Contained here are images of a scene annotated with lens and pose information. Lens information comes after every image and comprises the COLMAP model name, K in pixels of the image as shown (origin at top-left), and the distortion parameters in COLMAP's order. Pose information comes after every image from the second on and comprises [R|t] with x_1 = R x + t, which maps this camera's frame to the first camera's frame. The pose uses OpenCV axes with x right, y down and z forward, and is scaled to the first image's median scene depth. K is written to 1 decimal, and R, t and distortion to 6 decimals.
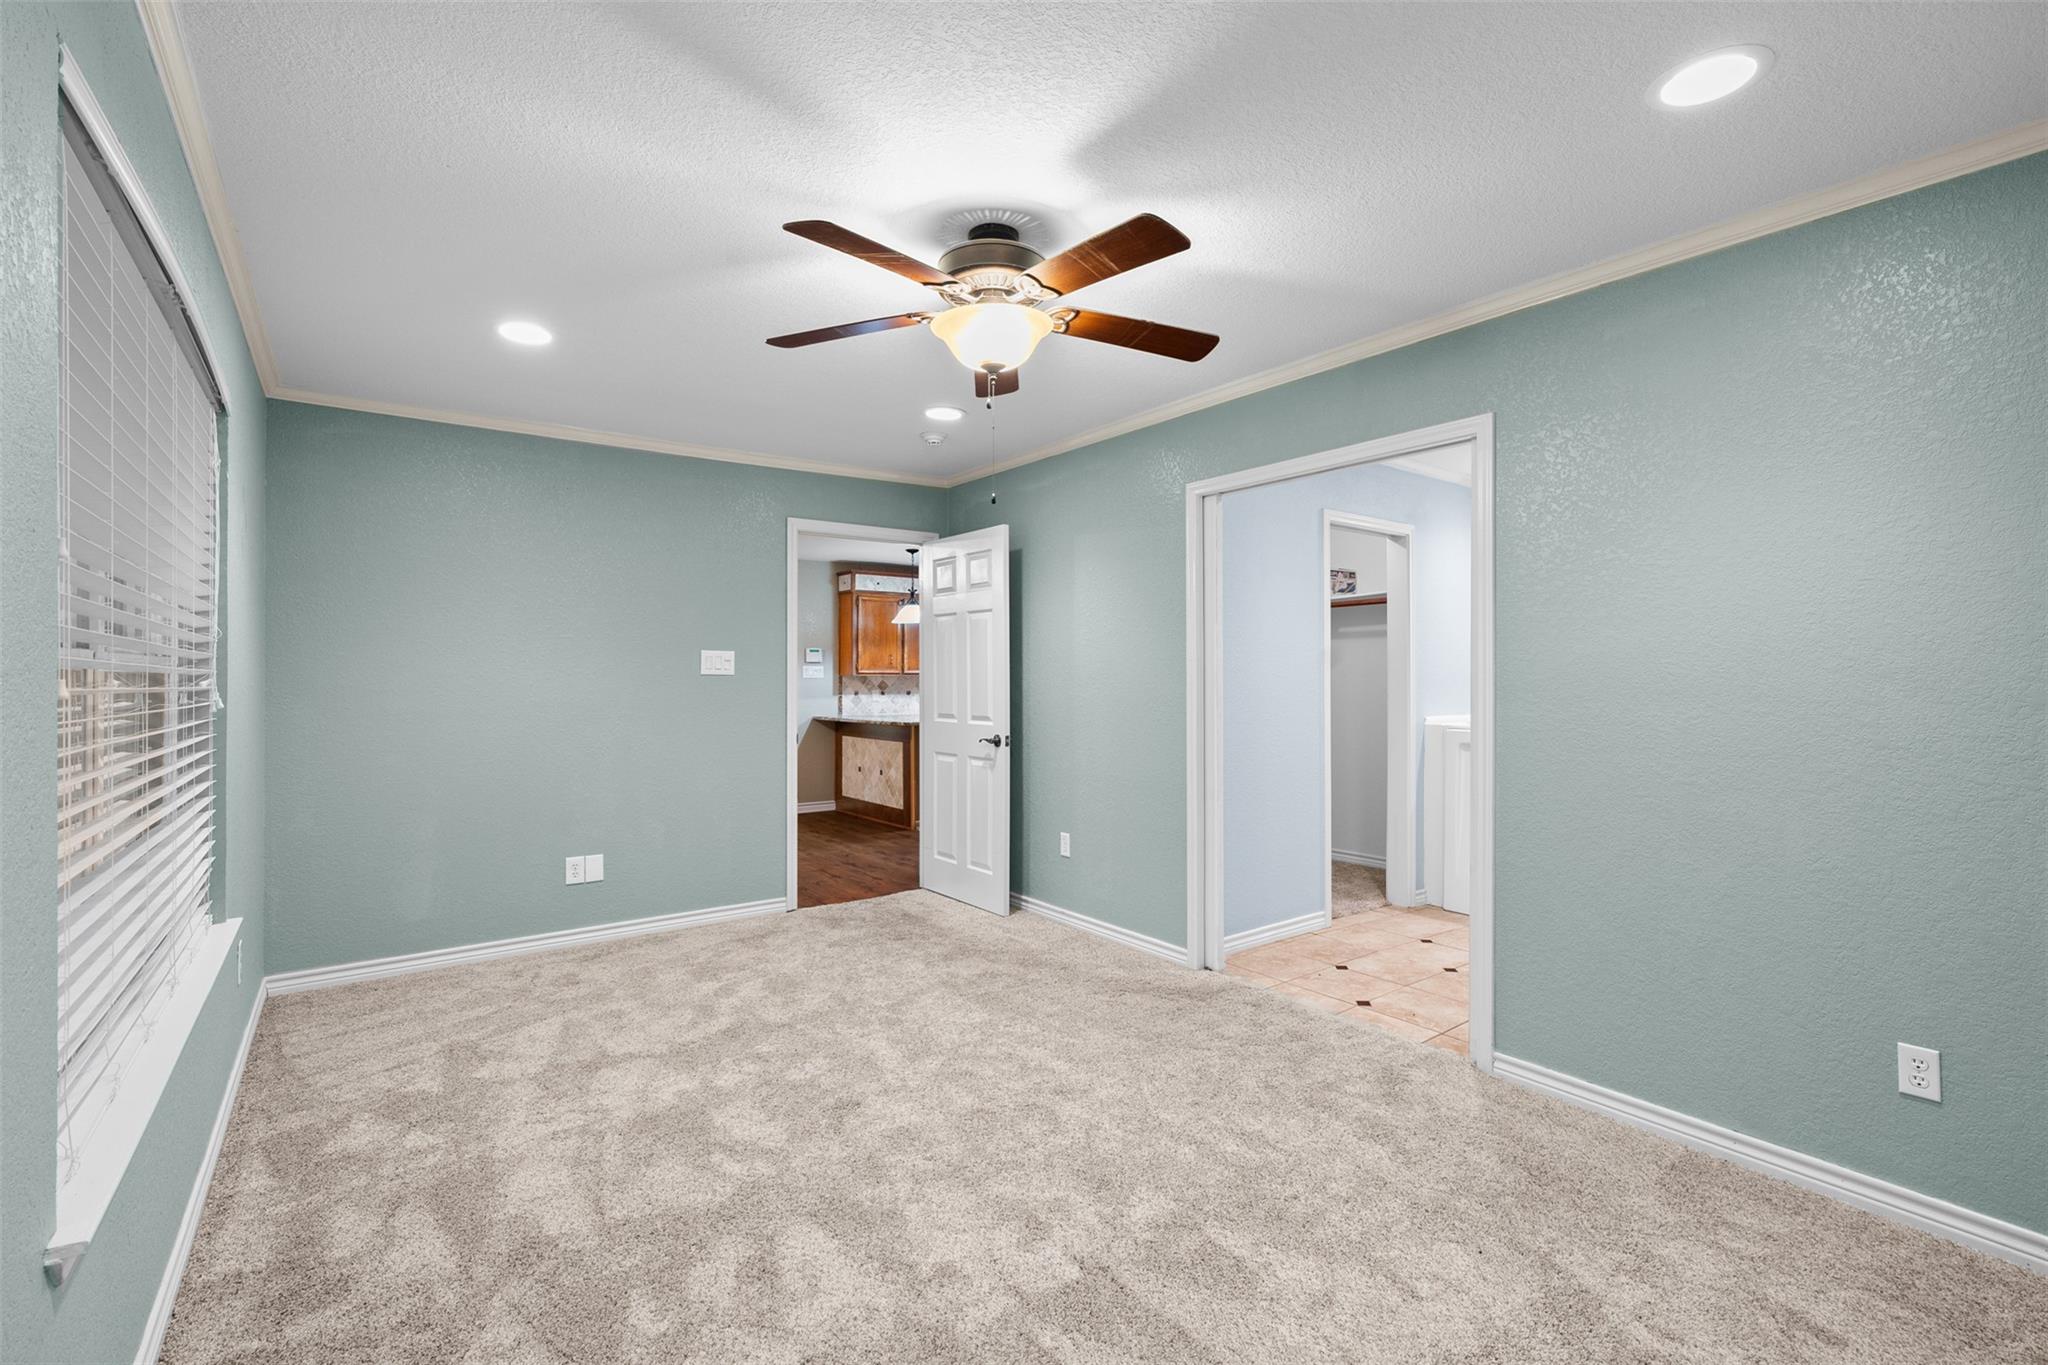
lens RADIAL K [[918.3, 0, 1024.1], [0, 918.3, 682.2], [0, 0, 1]] dist [-0.007612, 0.001886]
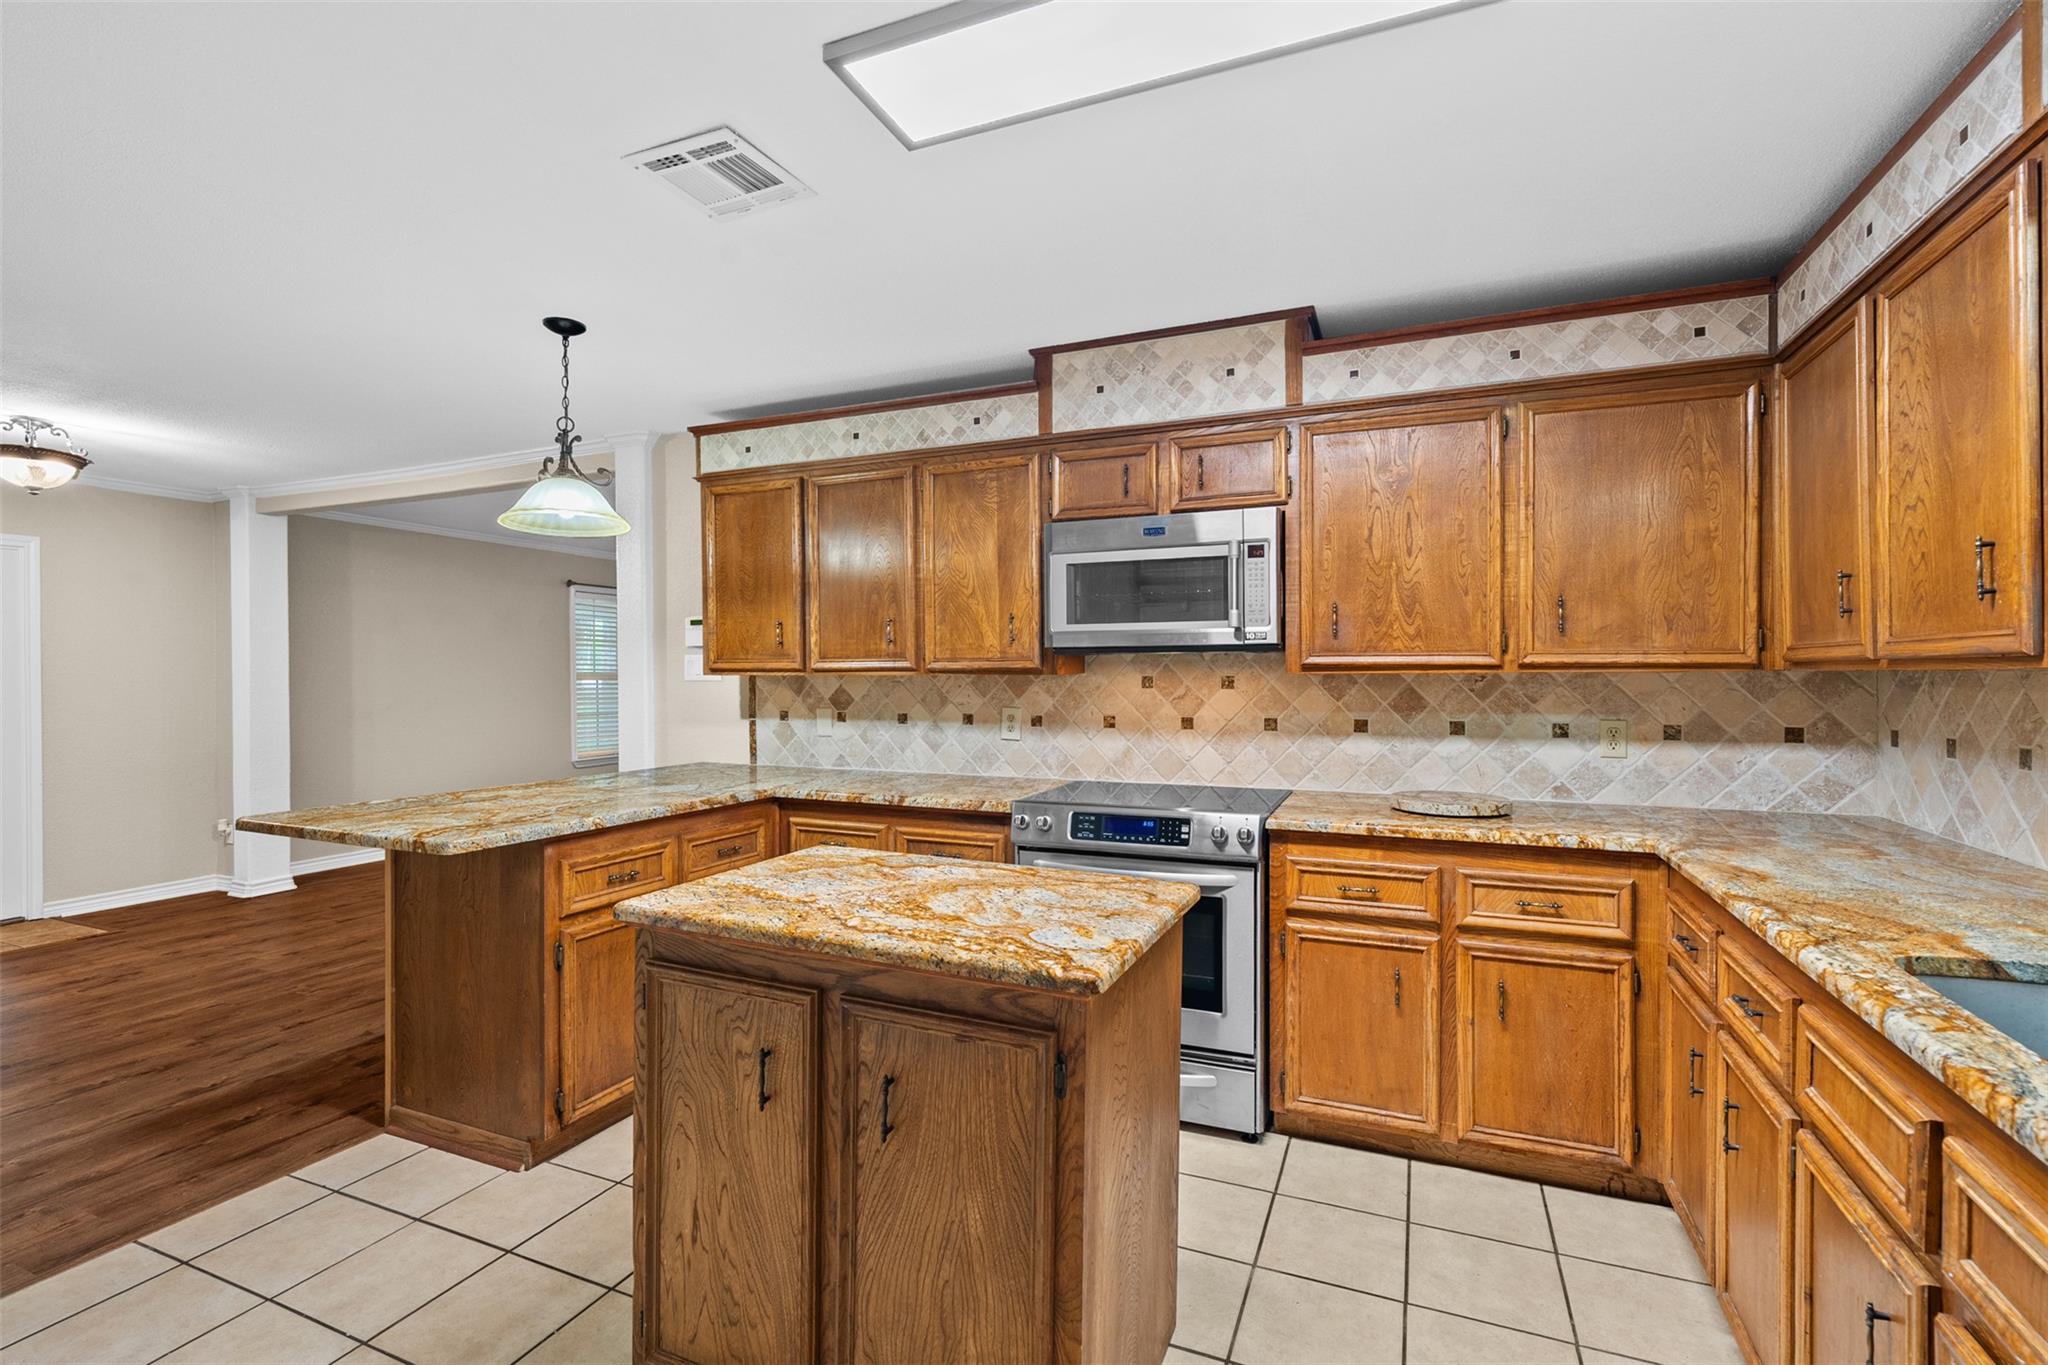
lens RADIAL K [[918.3, 0, 1020.0], [0, 918.3, 676.1], [0, 0, 1]] dist [-0.007612, 0.001886]
pose [[0.510288, 0.000652, -0.860003, 0.251617], [-0.004634, 0.999987, -0.001991, -0.006372], [0.859991, 0.005001, 0.510285, 0.892847]]
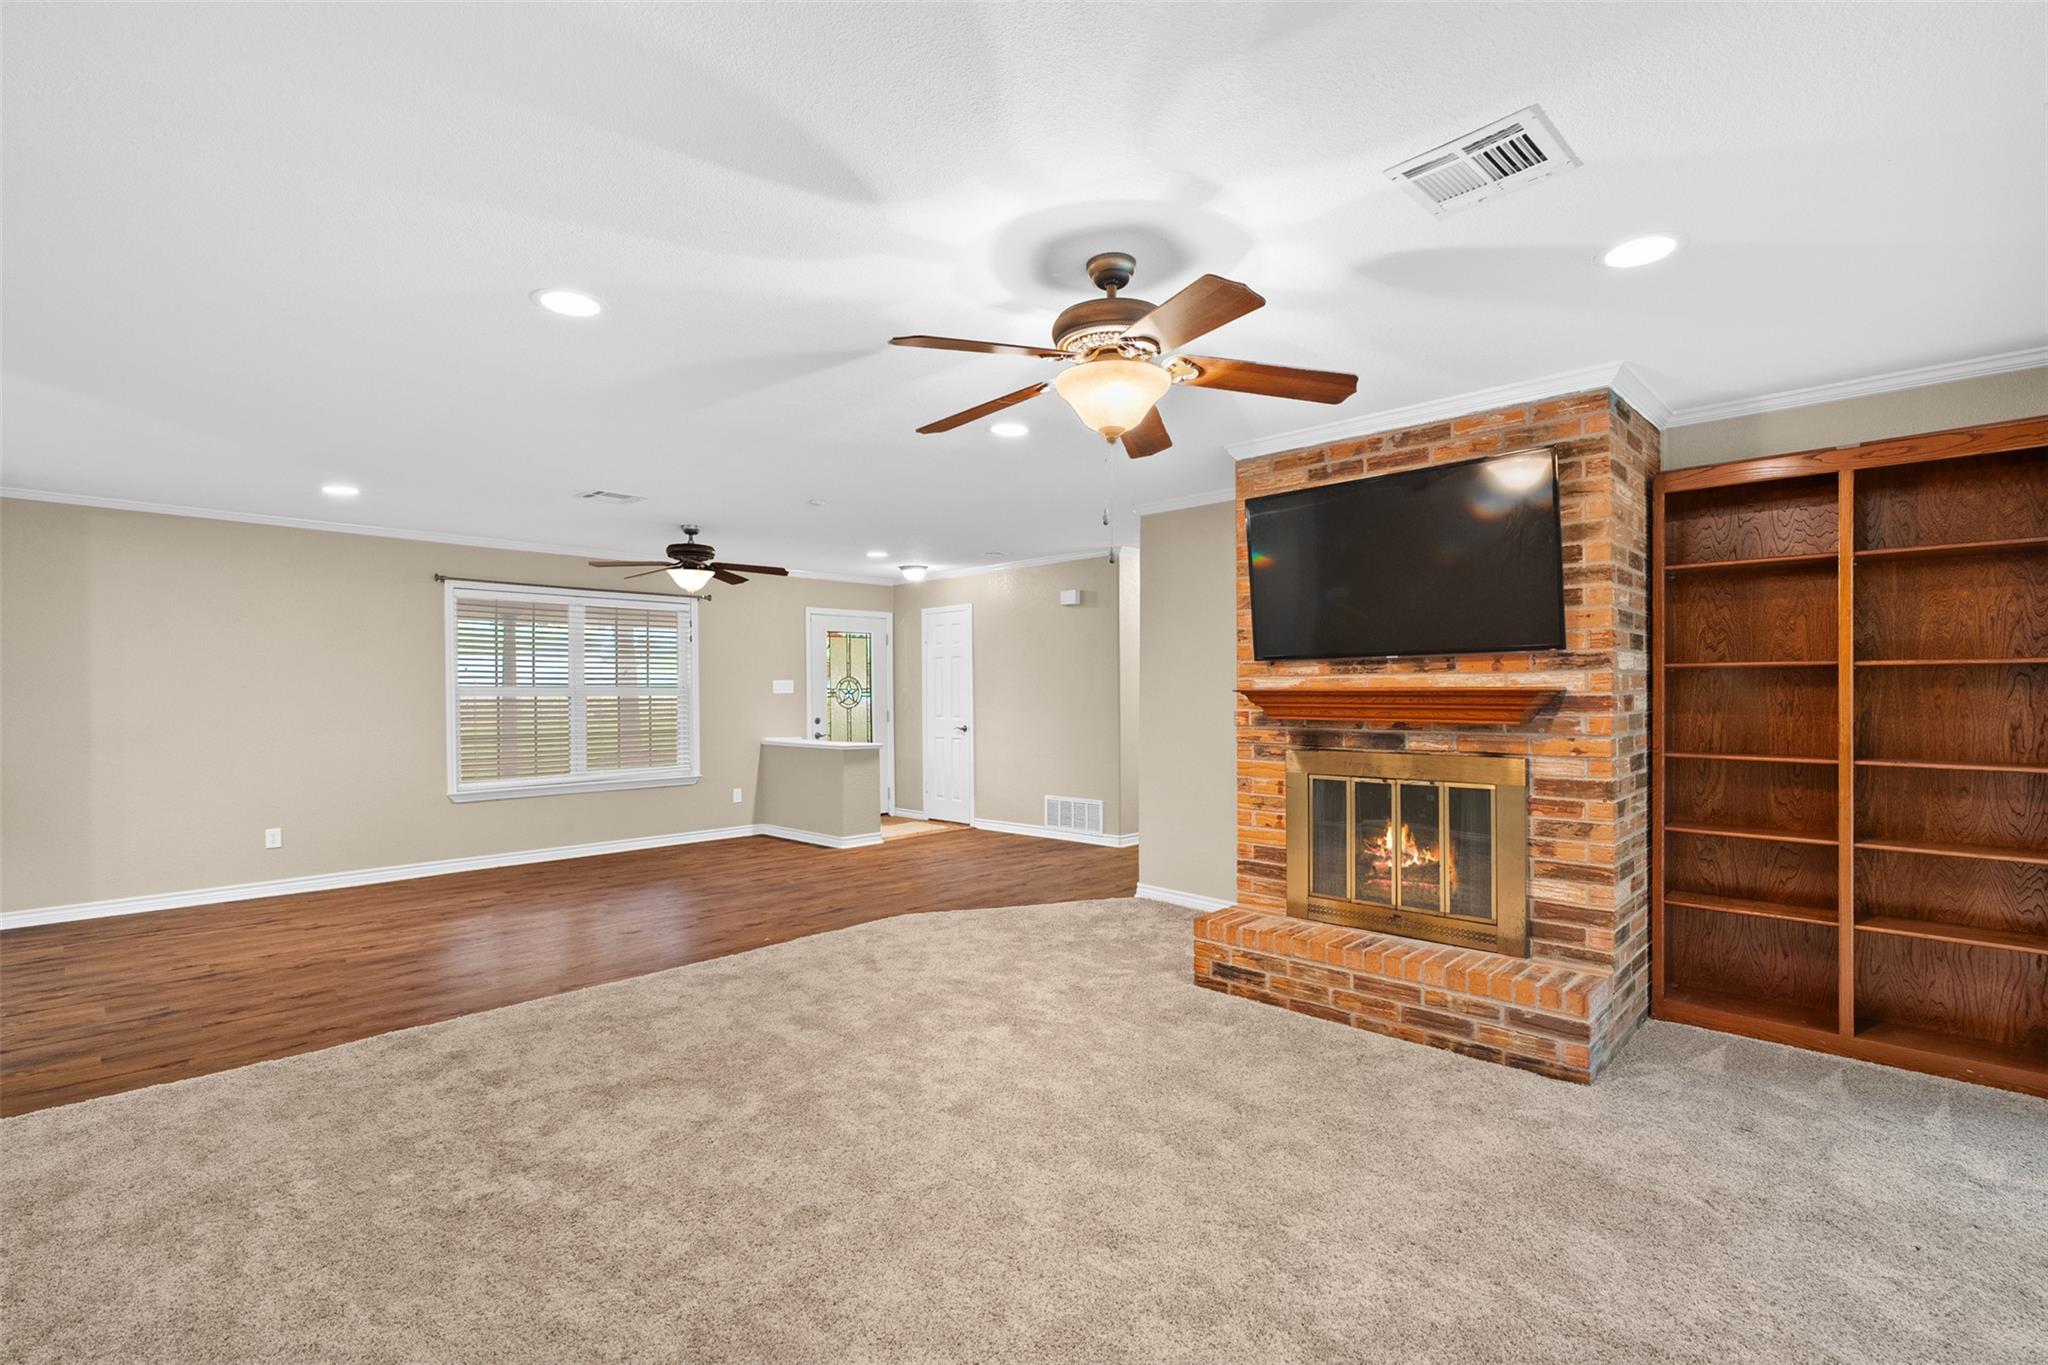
lens RADIAL K [[918.3, 0, 1023.7], [0, 918.3, 689.5], [0, 0, 1]] dist [-0.007612, 0.001886]
pose [[0.175882, -0.002557, -0.984408, 0.058978], [-0.006030, 0.999975, -0.003675, -0.007451], [0.984393, 0.006582, 0.175863, 1.301350]]
